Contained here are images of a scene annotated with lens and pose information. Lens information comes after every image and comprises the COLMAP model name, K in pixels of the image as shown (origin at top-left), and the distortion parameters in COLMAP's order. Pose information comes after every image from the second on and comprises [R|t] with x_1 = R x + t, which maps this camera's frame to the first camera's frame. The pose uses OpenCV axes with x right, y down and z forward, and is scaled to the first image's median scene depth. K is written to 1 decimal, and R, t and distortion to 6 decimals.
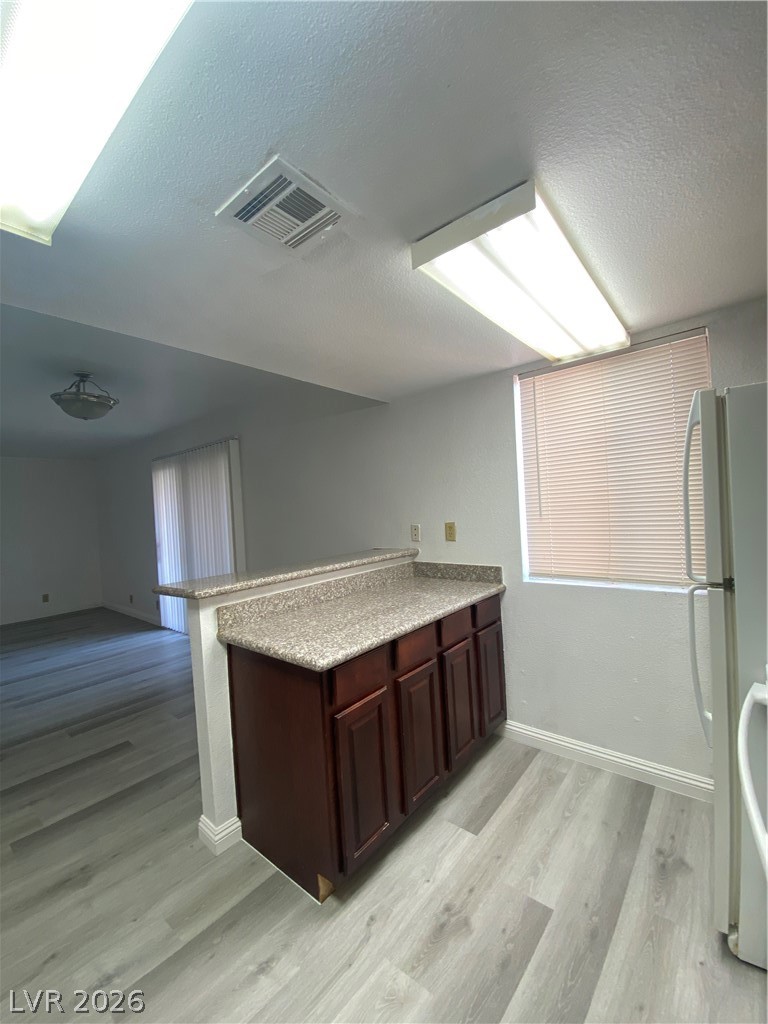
lens RADIAL K [[413.1, 0, 379.1], [0, 413.1, 511.6], [0, 0, 1]] dist [0.022304, -0.021416]
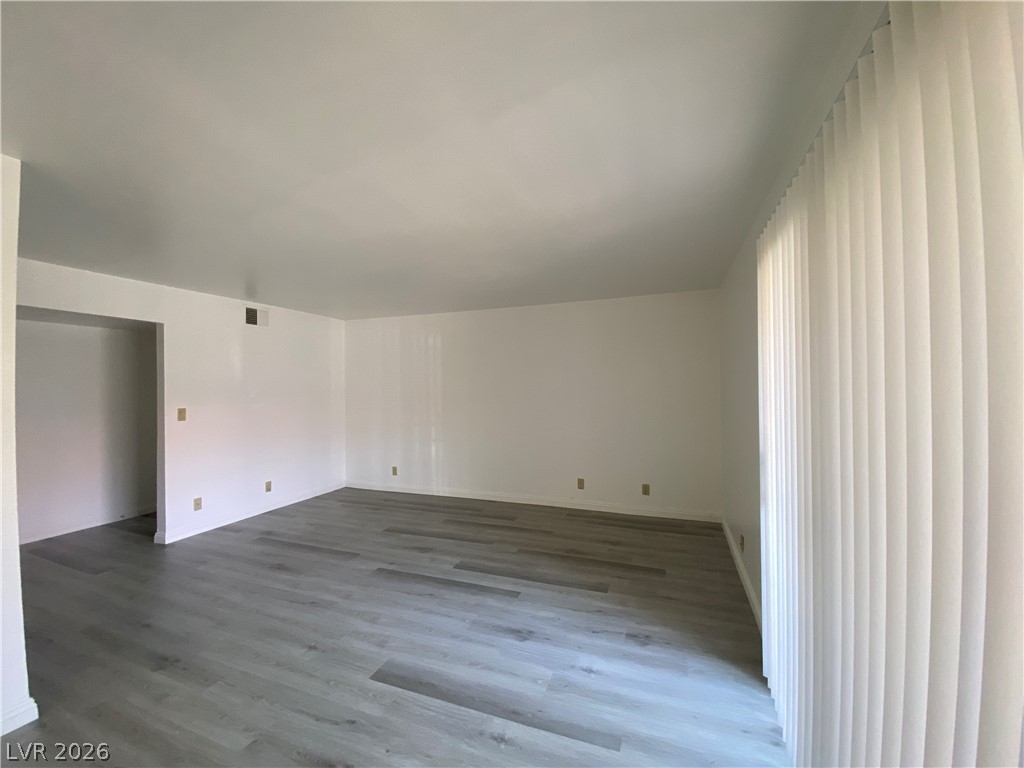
lens RADIAL K [[413.4, 0, 507.5], [0, 413.4, 386.0], [0, 0, 1]] dist [0.021593, -0.023111]
pose [[0.325241, 0.054413, -0.944064, -0.602351], [-0.016832, 0.998518, 0.051753, -0.007724], [0.945481, -0.000942, 0.325674, 1.539628]]
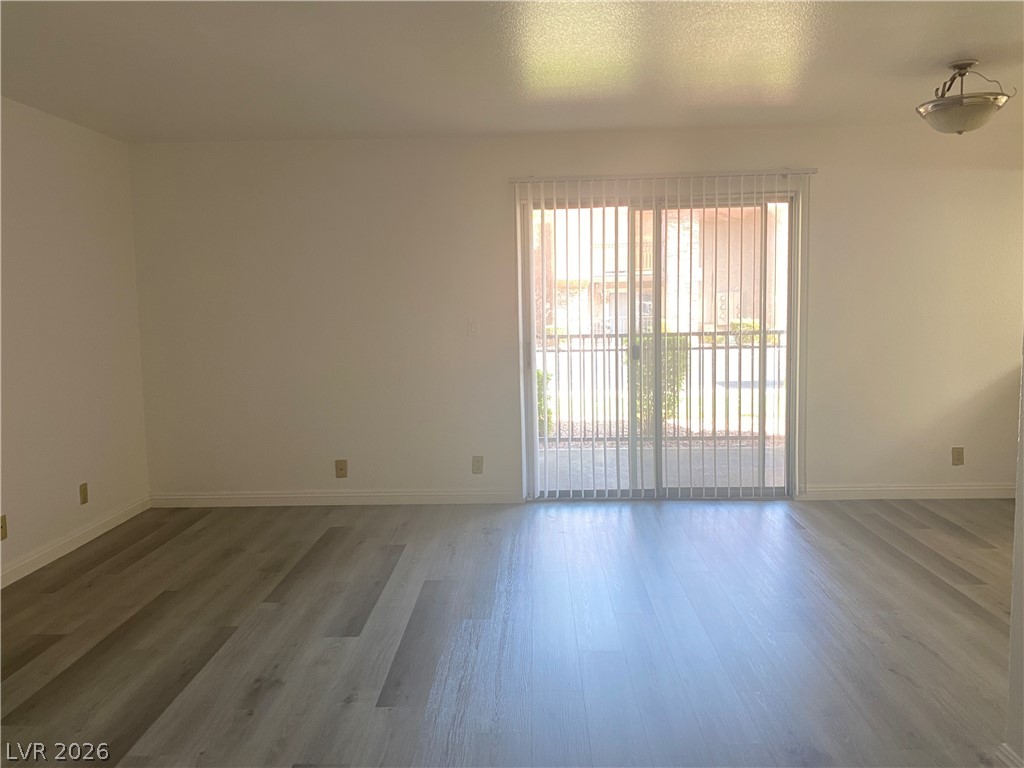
lens RADIAL K [[782.4, 0, 512.0], [0, 782.4, 384.0], [0, 0, 1]] dist [-0.001726, -0.002629]
pose [[0.788921, -0.026648, 0.613916, -2.659993], [-0.019067, 0.997517, 0.067801, 0.146354], [-0.614198, -0.065195, 0.786454, 0.557107]]
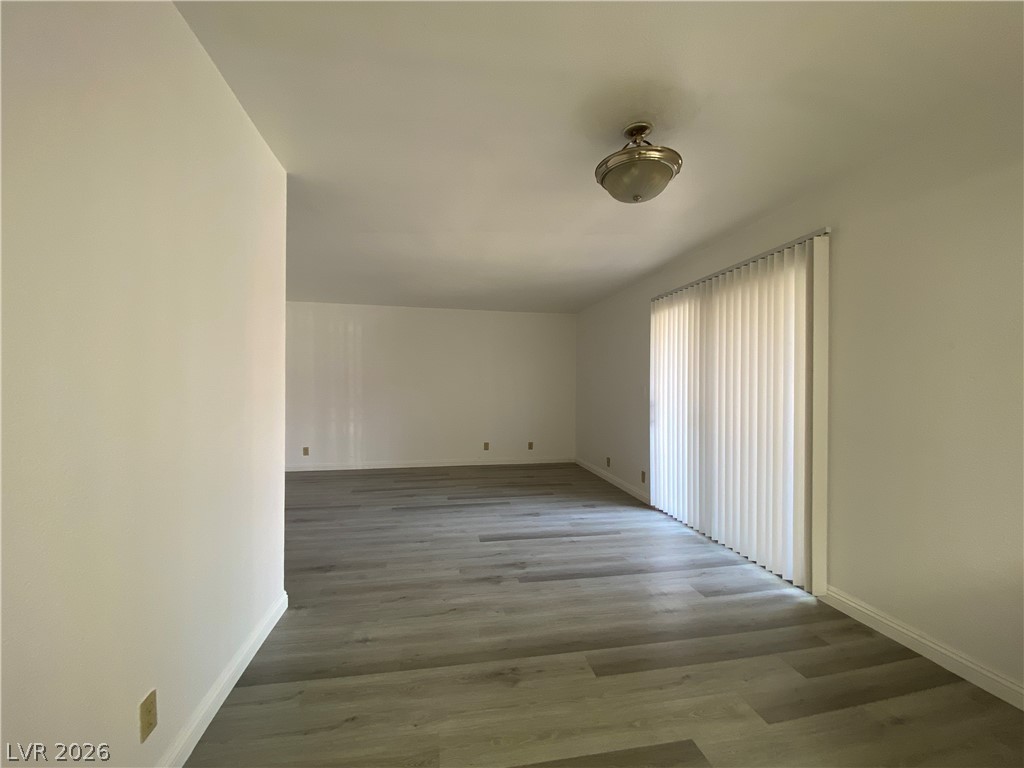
lens RADIAL K [[413.4, 0, 507.5], [0, 413.4, 386.0], [0, 0, 1]] dist [0.021593, -0.023111]
pose [[0.767914, 0.064123, -0.637335, -0.556824], [-0.056462, 0.997880, 0.032369, 0.084049], [0.638059, 0.011129, 0.769907, 0.477232]]
